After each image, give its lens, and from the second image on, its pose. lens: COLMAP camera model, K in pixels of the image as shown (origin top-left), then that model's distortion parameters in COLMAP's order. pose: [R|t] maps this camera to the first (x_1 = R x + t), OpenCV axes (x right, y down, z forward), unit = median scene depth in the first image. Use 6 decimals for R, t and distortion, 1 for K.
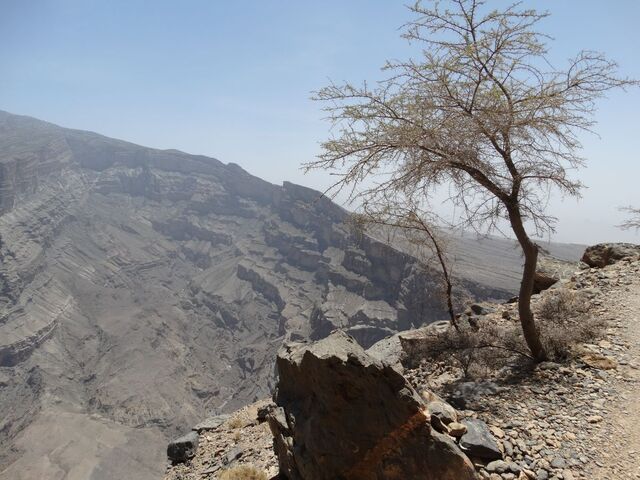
lens RADIAL K [[450.8, 0, 323.1], [0, 450.8, 240.6], [0, 0, 1]] dist [0.002469, -0.000059]
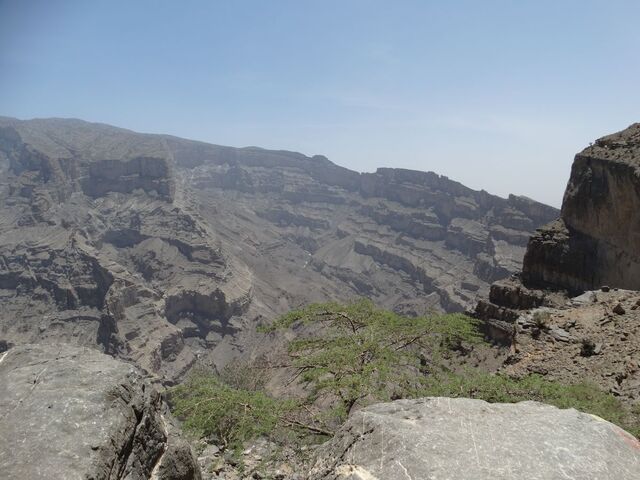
lens RADIAL K [[453.9, 0, 321.6], [0, 453.9, 241.8], [0, 0, 1]] dist [-0.005742, -0.000769]
pose [[0.998930, -0.040919, -0.021529, -0.198620], [0.040977, 0.999158, 0.002270, 0.038254], [0.021418, -0.003149, 0.999766, -0.102867]]
